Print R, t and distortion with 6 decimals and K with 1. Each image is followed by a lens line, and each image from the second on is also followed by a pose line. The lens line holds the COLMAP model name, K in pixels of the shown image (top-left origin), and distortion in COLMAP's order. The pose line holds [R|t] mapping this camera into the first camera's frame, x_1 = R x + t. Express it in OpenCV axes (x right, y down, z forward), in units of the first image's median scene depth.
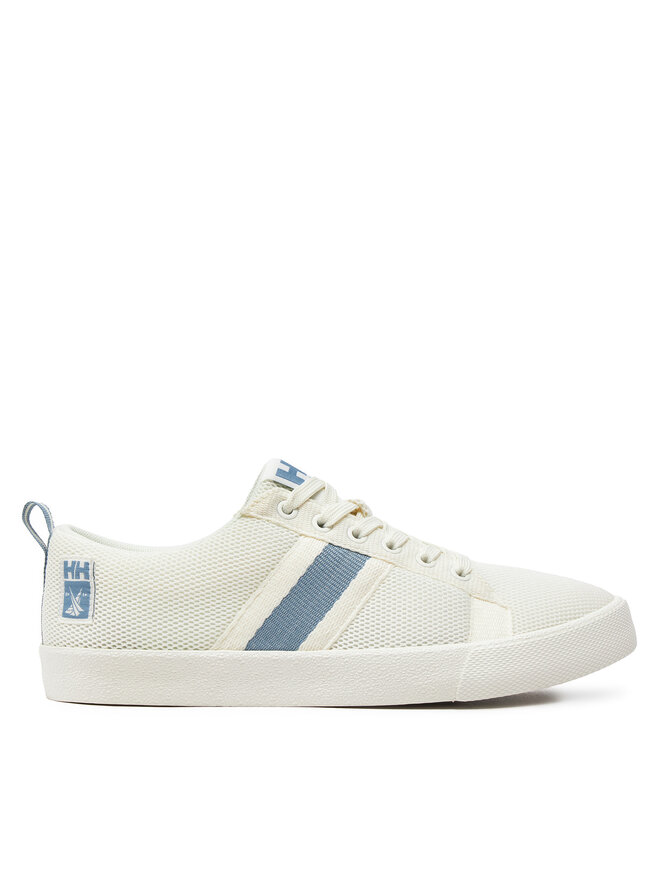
lens RADIAL K [[2116.9, 0, 323.0], [0, 2116.9, 437.0], [0, 0, 1]] dist [0.123241, 0.000000]
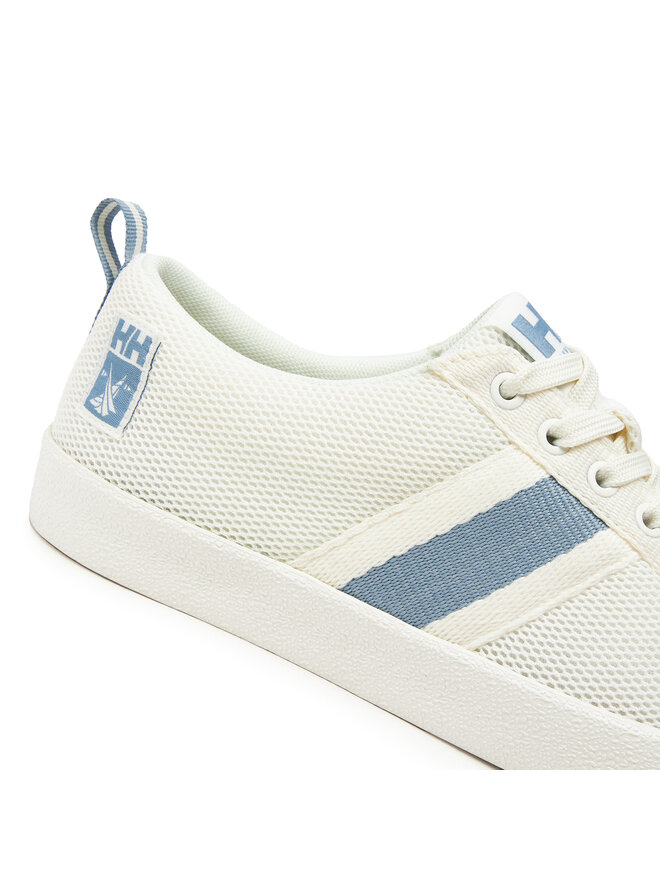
lens RADIAL K [[1175.2, 0, 333.0], [0, 1175.2, 439.8], [0, 0, 1]] dist [-0.070674, 0.000000]
pose [[0.910314, 0.405760, -0.081775, -0.028466], [-0.367542, 0.883252, 0.291168, -0.027841], [0.190372, -0.234998, 0.953171, 0.697092]]
